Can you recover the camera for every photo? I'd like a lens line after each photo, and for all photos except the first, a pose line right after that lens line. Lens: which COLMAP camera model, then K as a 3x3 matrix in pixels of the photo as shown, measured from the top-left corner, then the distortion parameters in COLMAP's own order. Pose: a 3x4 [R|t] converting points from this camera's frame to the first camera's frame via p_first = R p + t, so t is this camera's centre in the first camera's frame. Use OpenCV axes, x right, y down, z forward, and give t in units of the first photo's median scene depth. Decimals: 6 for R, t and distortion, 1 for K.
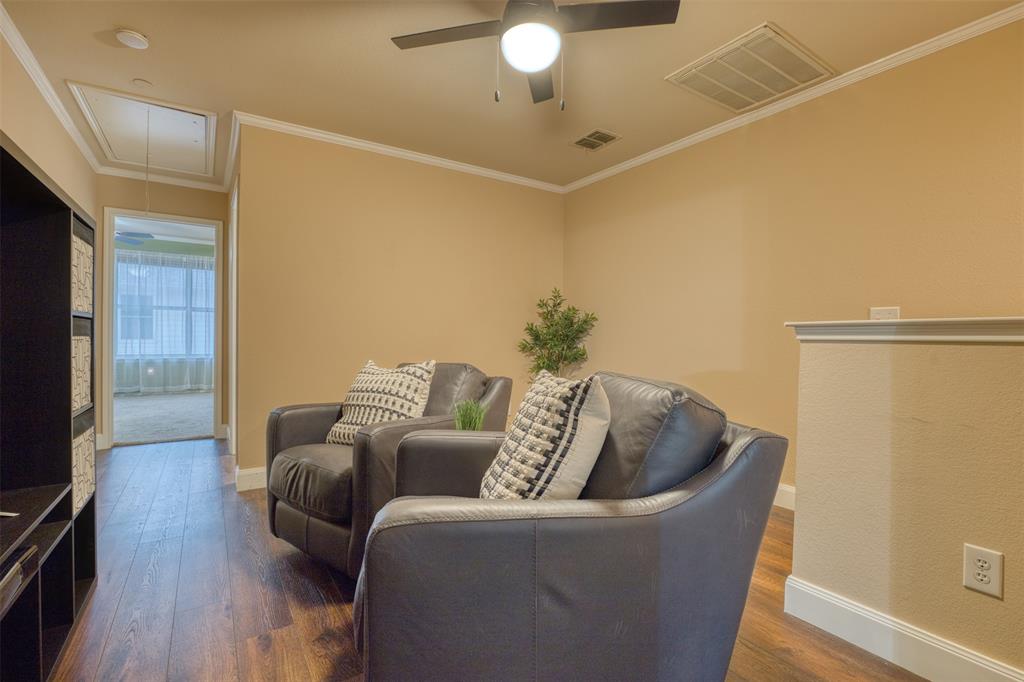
lens RADIAL K [[458.5, 0, 512.0], [0, 458.5, 341.0], [0, 0, 1]] dist [0.001992, 0.000328]
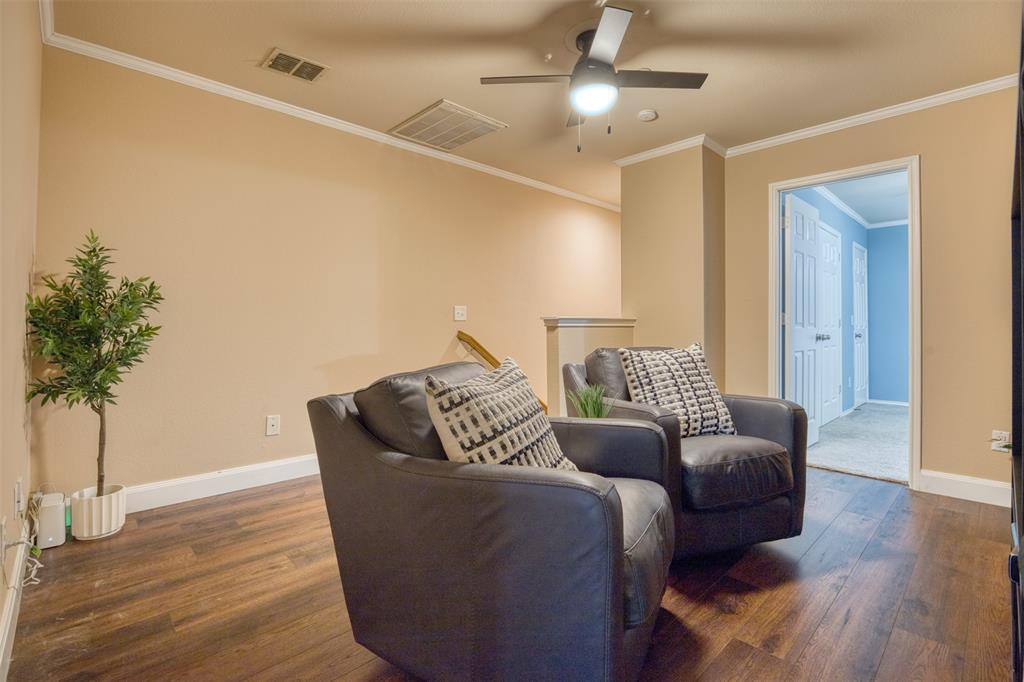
lens RADIAL K [[468.6, 0, 510.7], [0, 468.6, 321.7], [0, 0, 1]] dist [-0.000999, -0.000406]
pose [[-0.168484, -0.006622, 0.985682, -1.276249], [0.004787, 0.999960, 0.007536, -0.032521], [-0.985693, 0.005988, -0.168445, 1.536376]]
